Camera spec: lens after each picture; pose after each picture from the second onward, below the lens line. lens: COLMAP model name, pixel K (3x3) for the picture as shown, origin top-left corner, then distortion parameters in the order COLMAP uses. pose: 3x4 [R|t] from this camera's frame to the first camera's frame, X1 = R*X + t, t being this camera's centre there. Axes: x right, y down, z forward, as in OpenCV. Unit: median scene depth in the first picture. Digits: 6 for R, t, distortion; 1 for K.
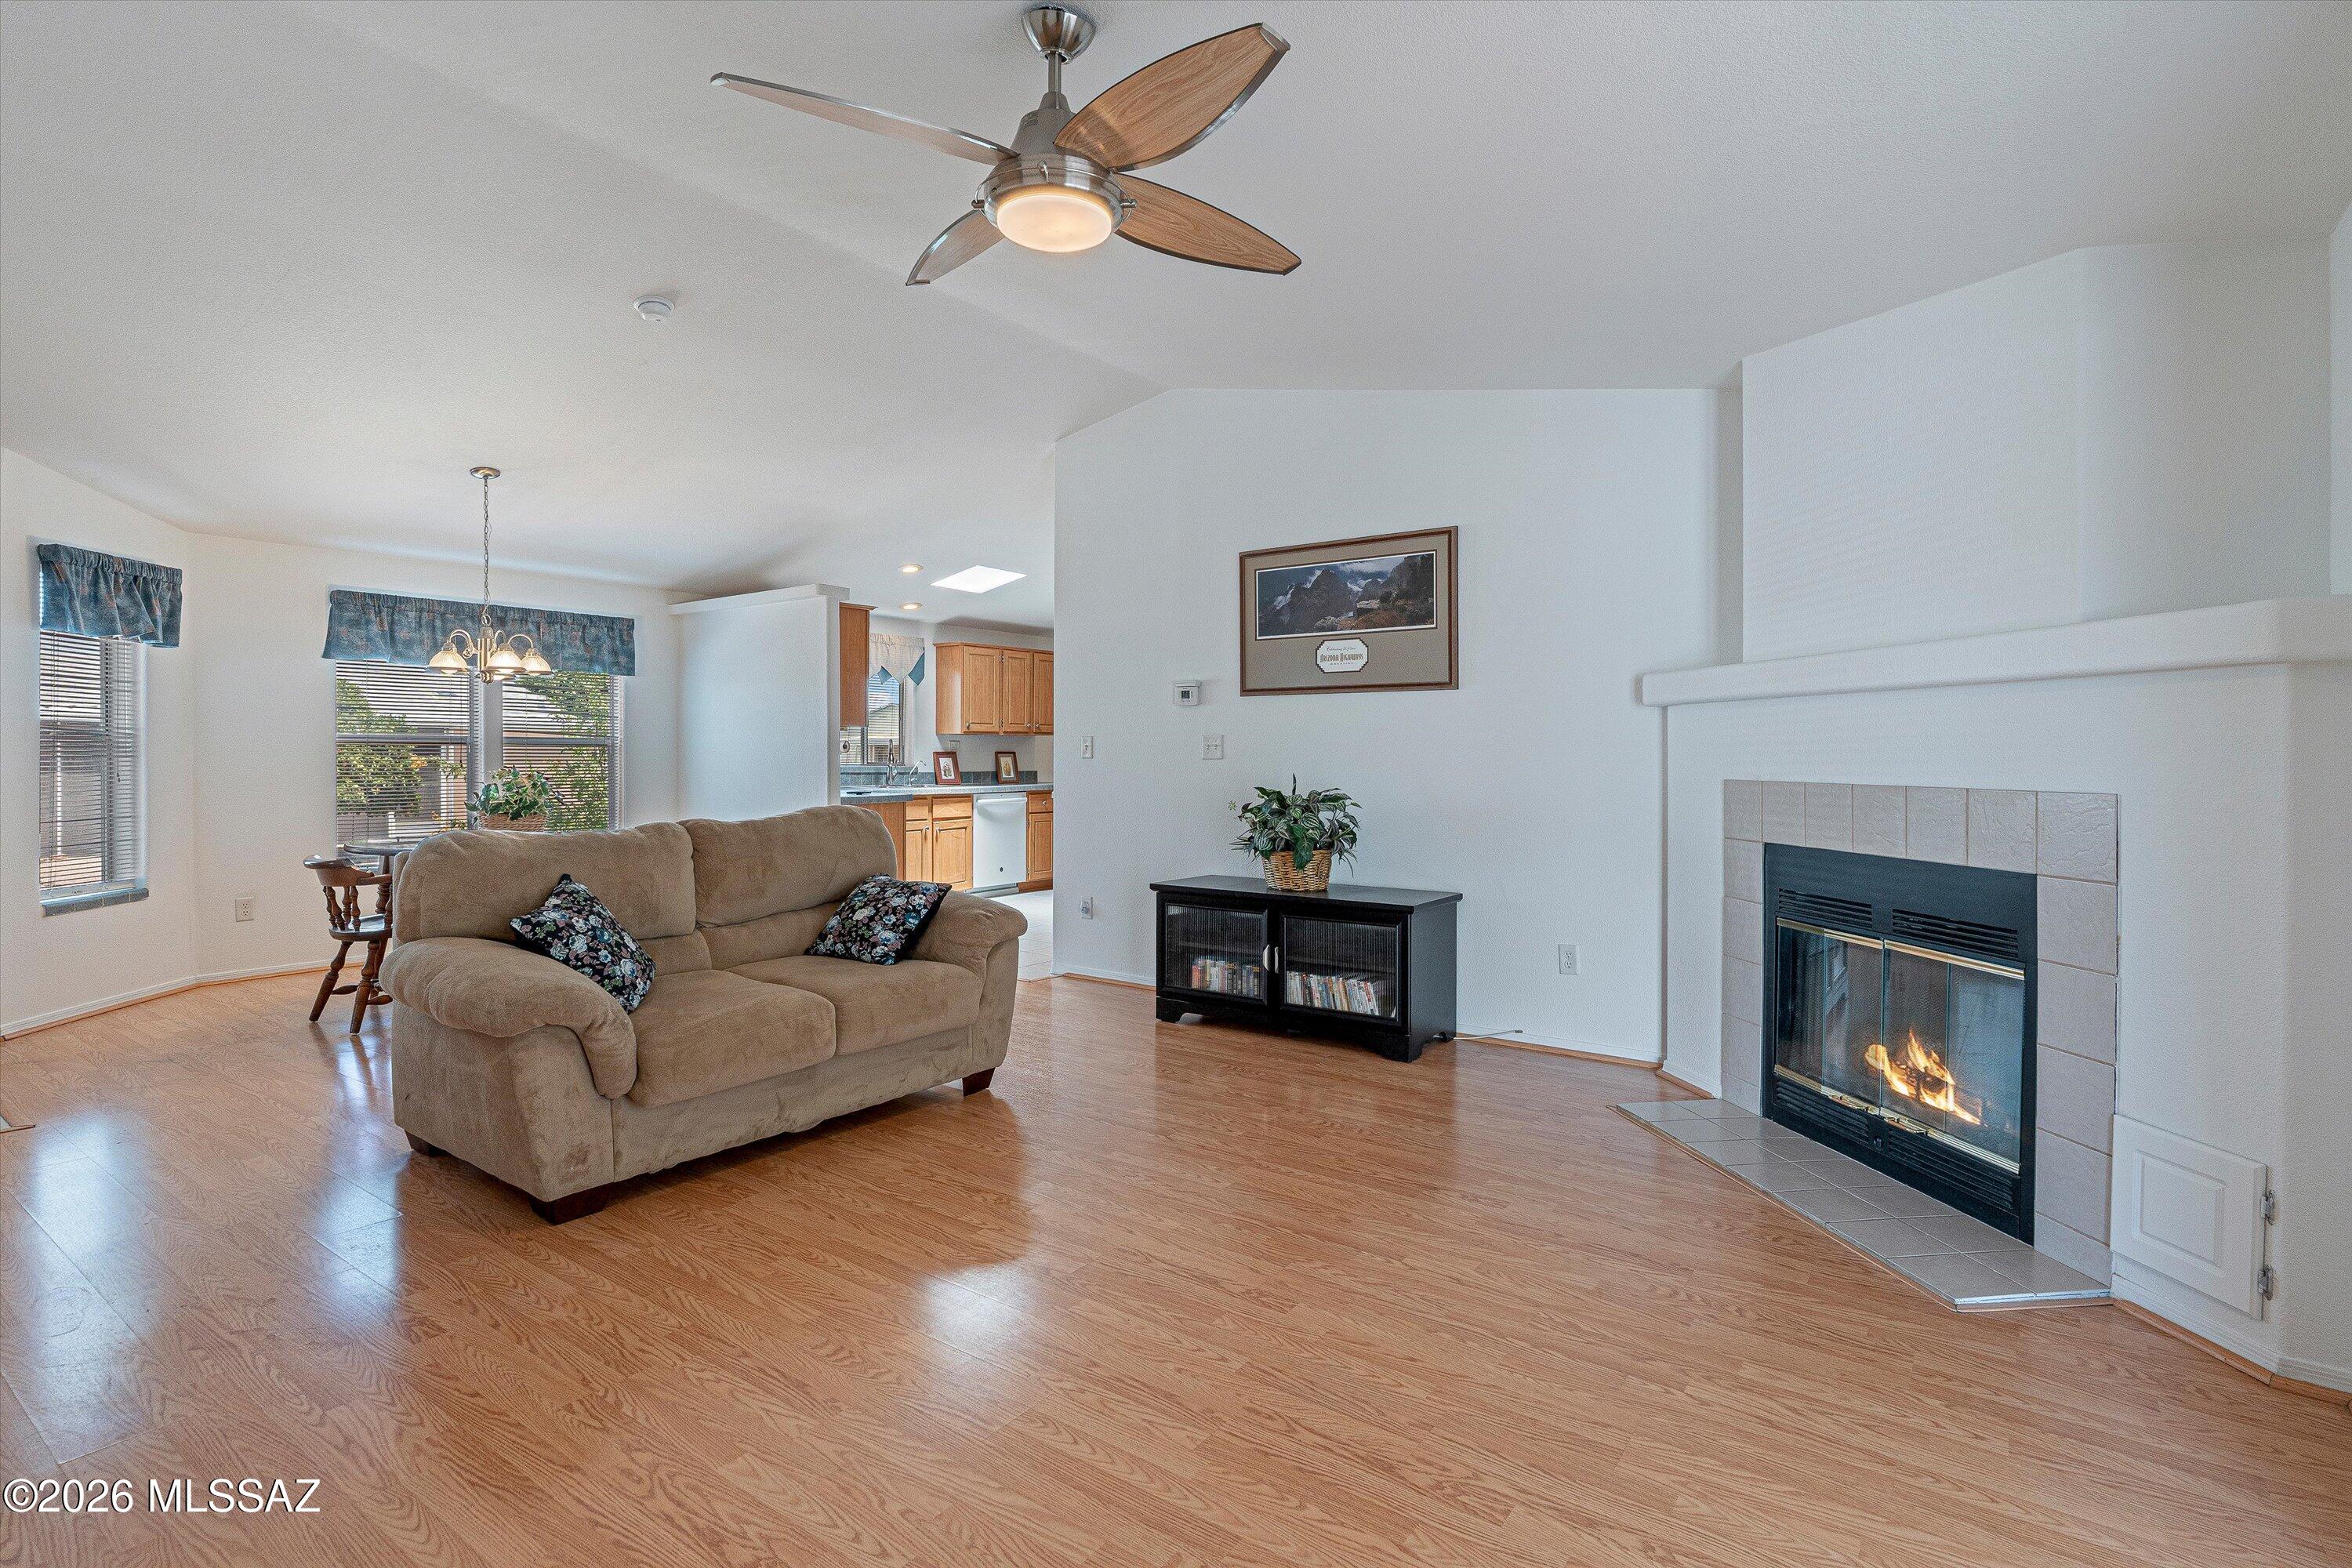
lens RADIAL K [[1137.4, 0, 1187.2], [0, 1137.4, 753.1], [0, 0, 1]] dist [-0.004088, -0.000435]
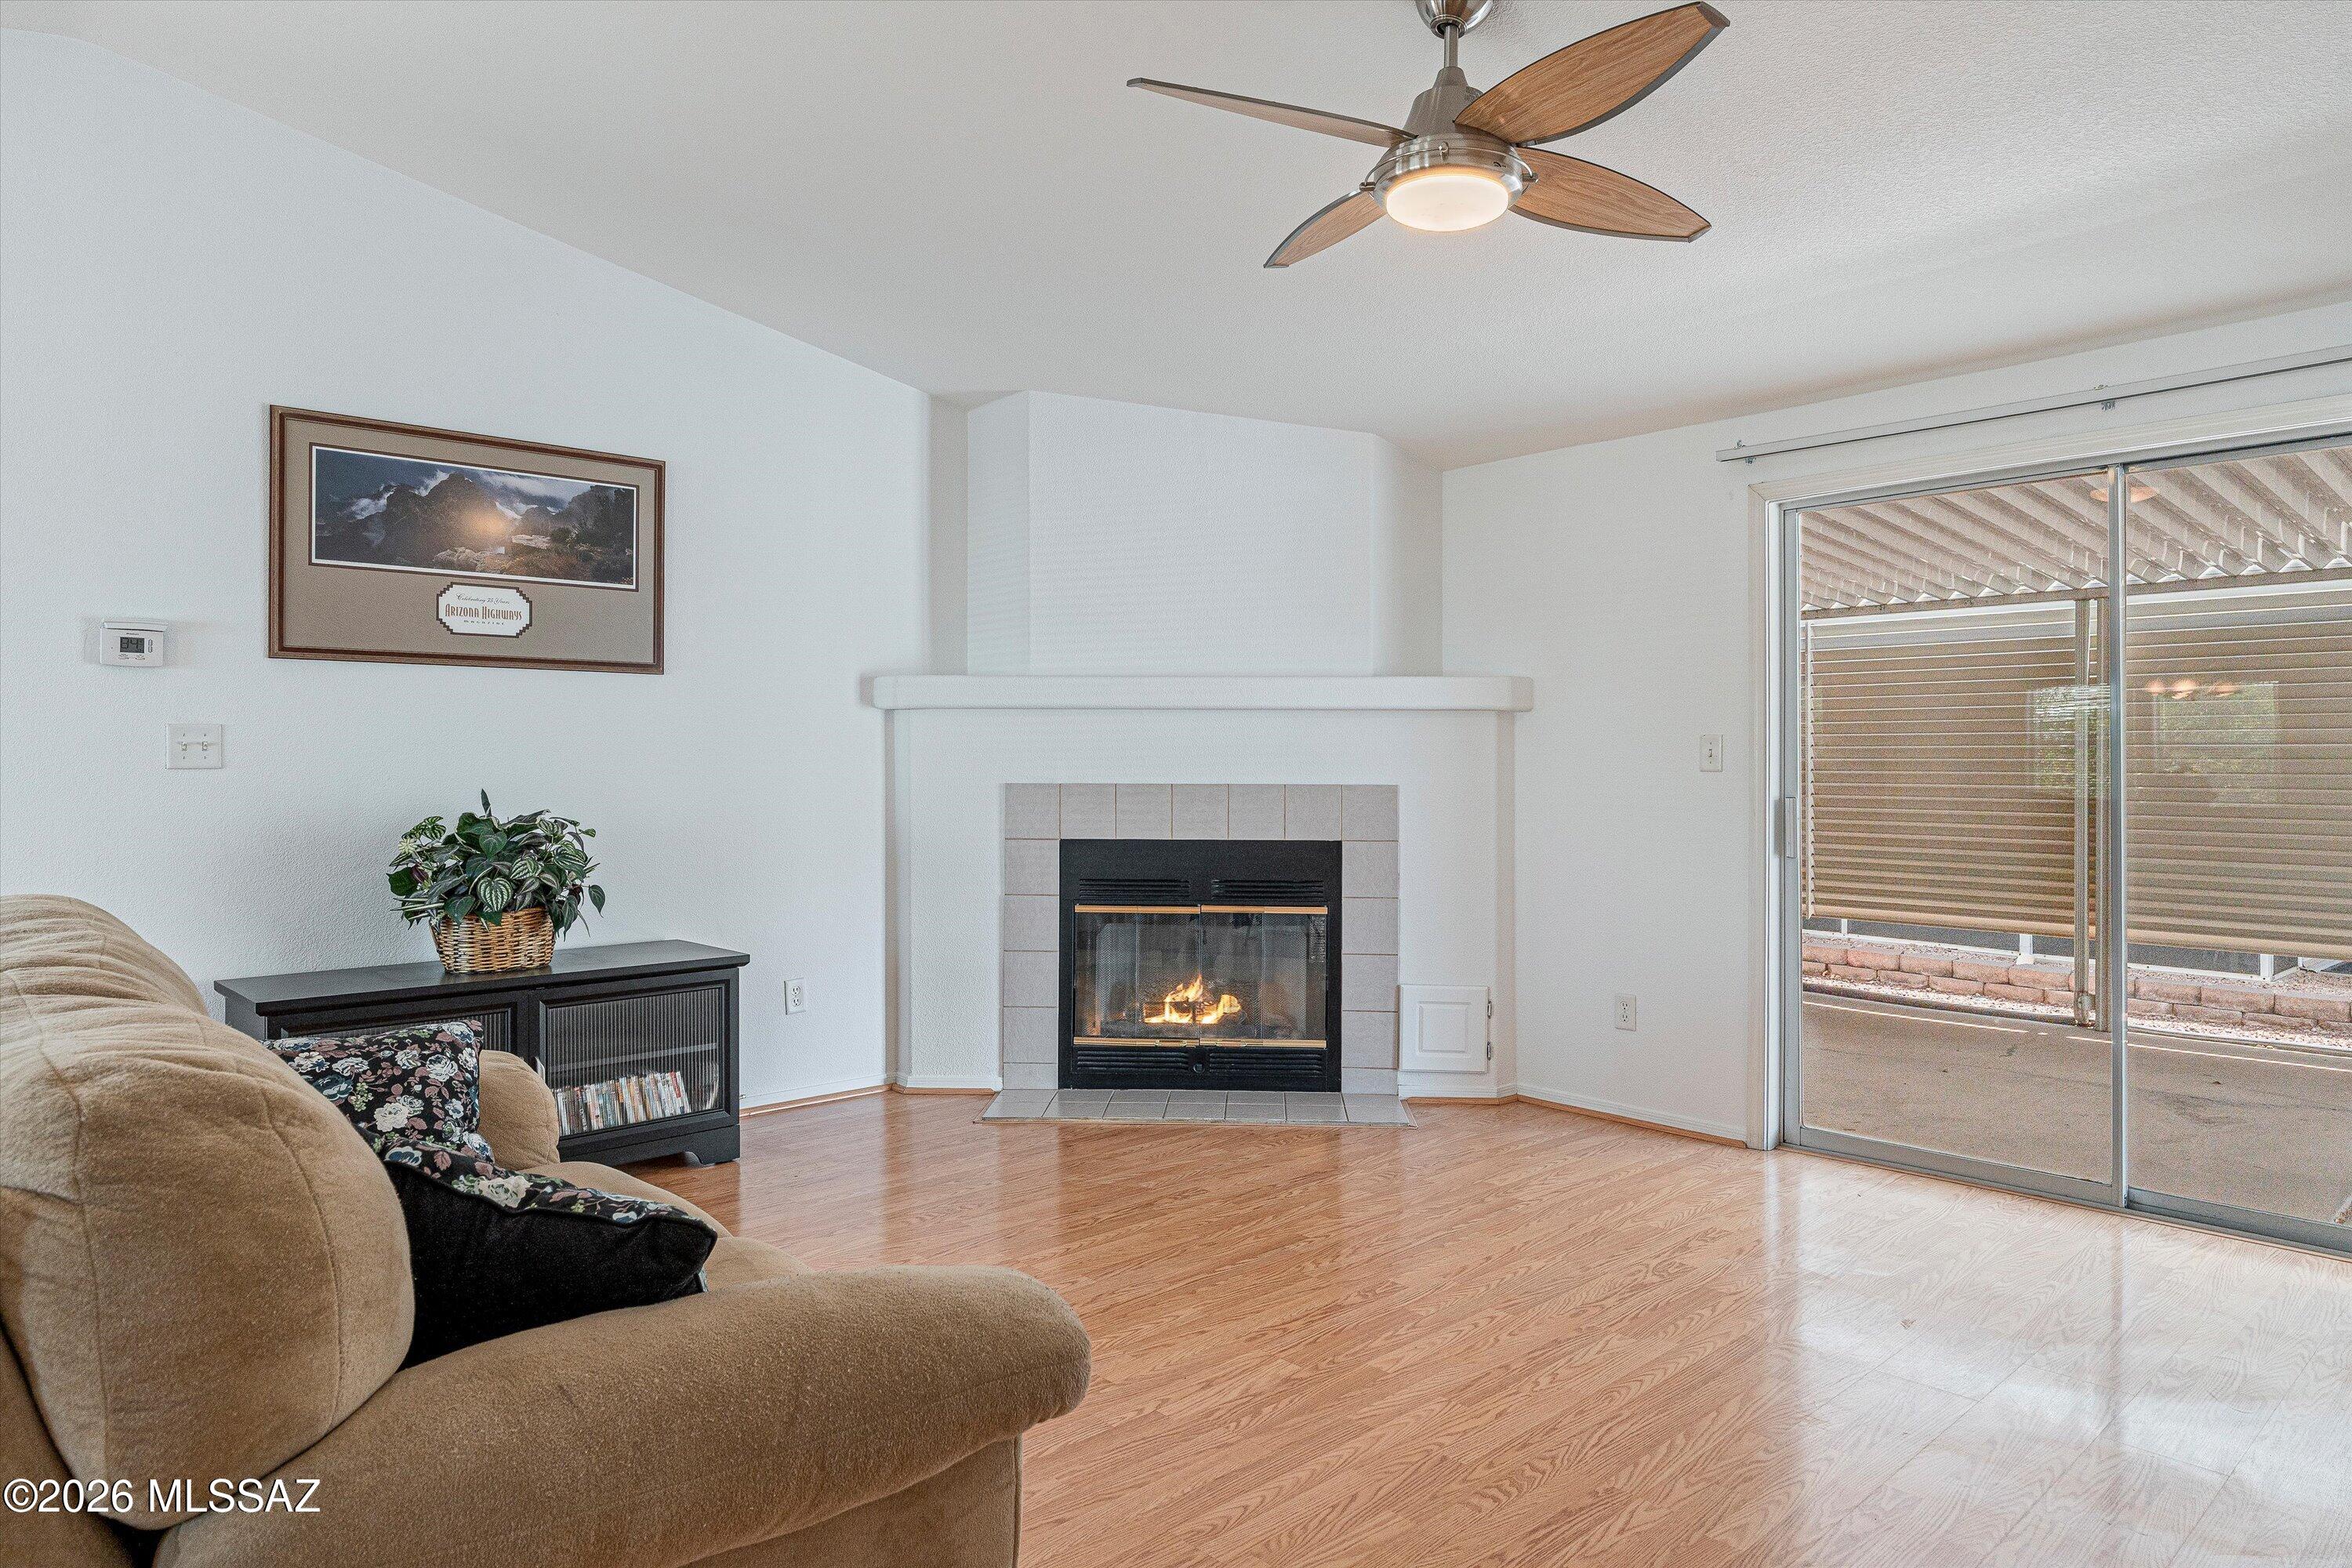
lens RADIAL K [[1423.4, 0, 1170.7], [0, 1423.4, 743.9], [0, 0, 1]] dist [-0.000115, 0.000028]
pose [[0.204689, 0.007175, 0.978801, -0.811728], [-0.002963, 0.999973, -0.006710, -0.004984], [-0.978823, -0.001527, 0.204705, 0.603045]]
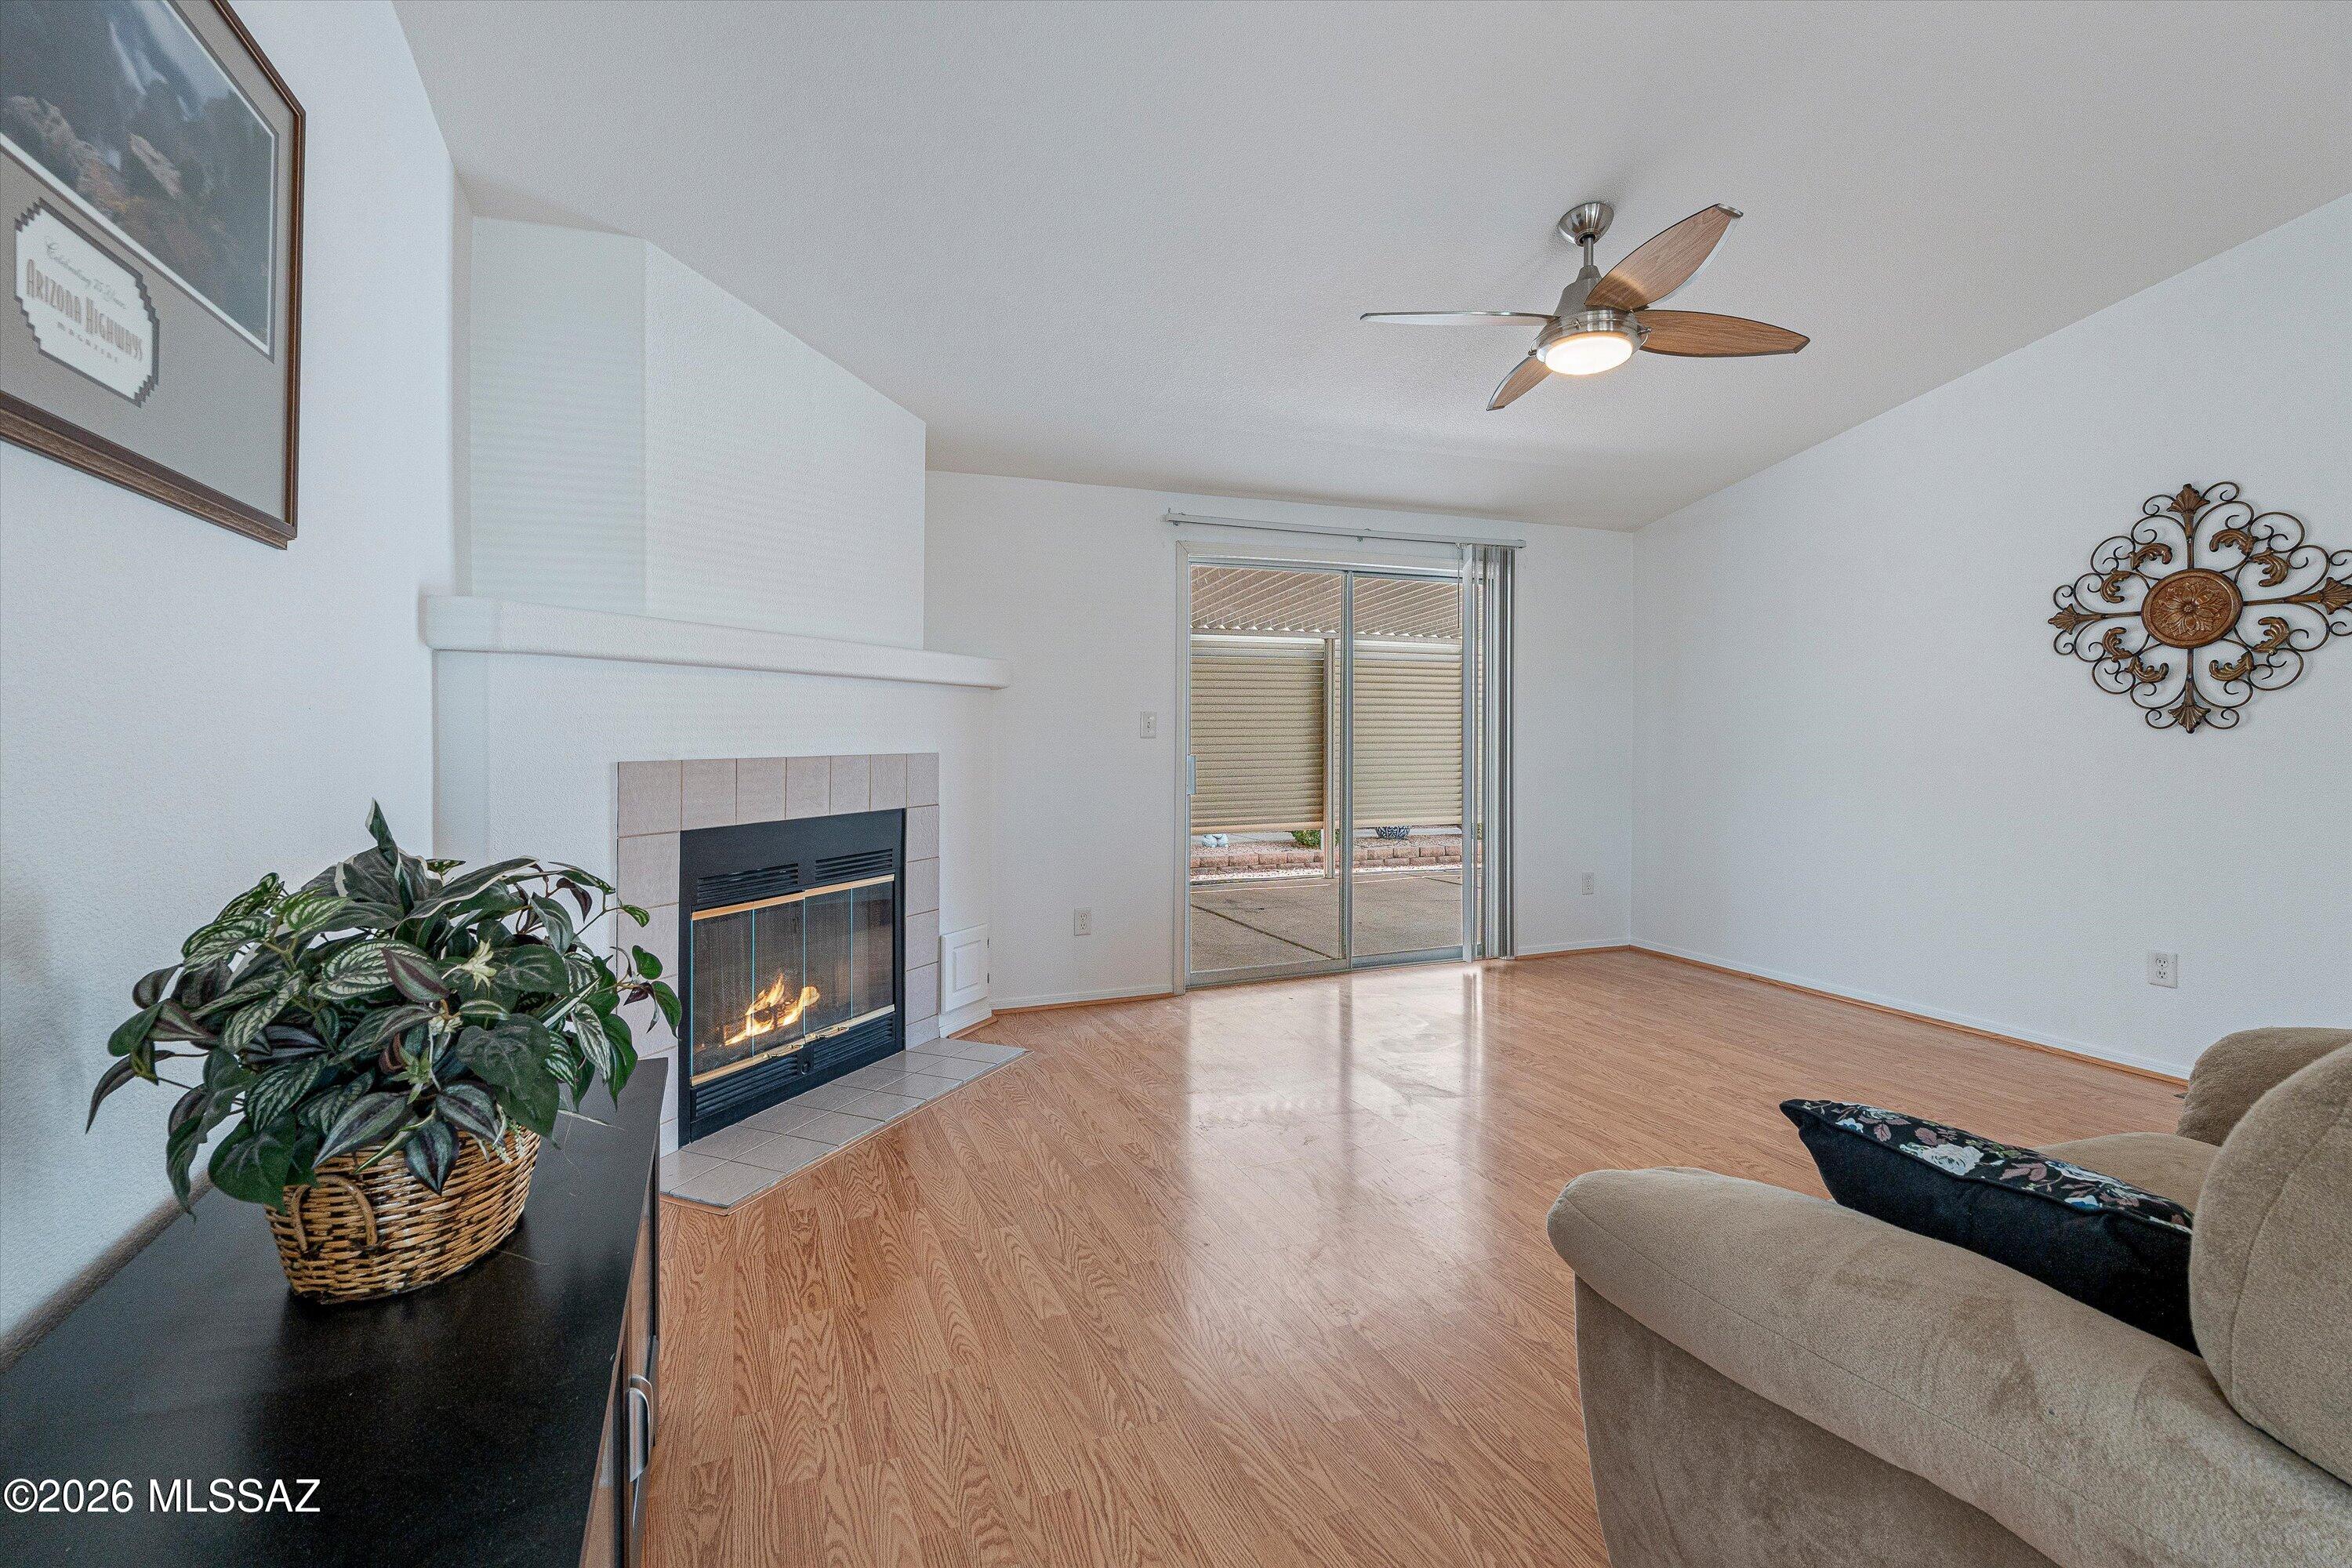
lens RADIAL K [[1061.0, 0, 1174.9], [0, 1061.0, 729.3], [0, 0, 1]] dist [0.000083, 0.000061]
pose [[-0.846547, -0.000239, 0.532315, -0.238265], [-0.002346, 0.999992, -0.003283, 0.002851], [-0.532309, -0.004028, -0.846540, 1.460683]]
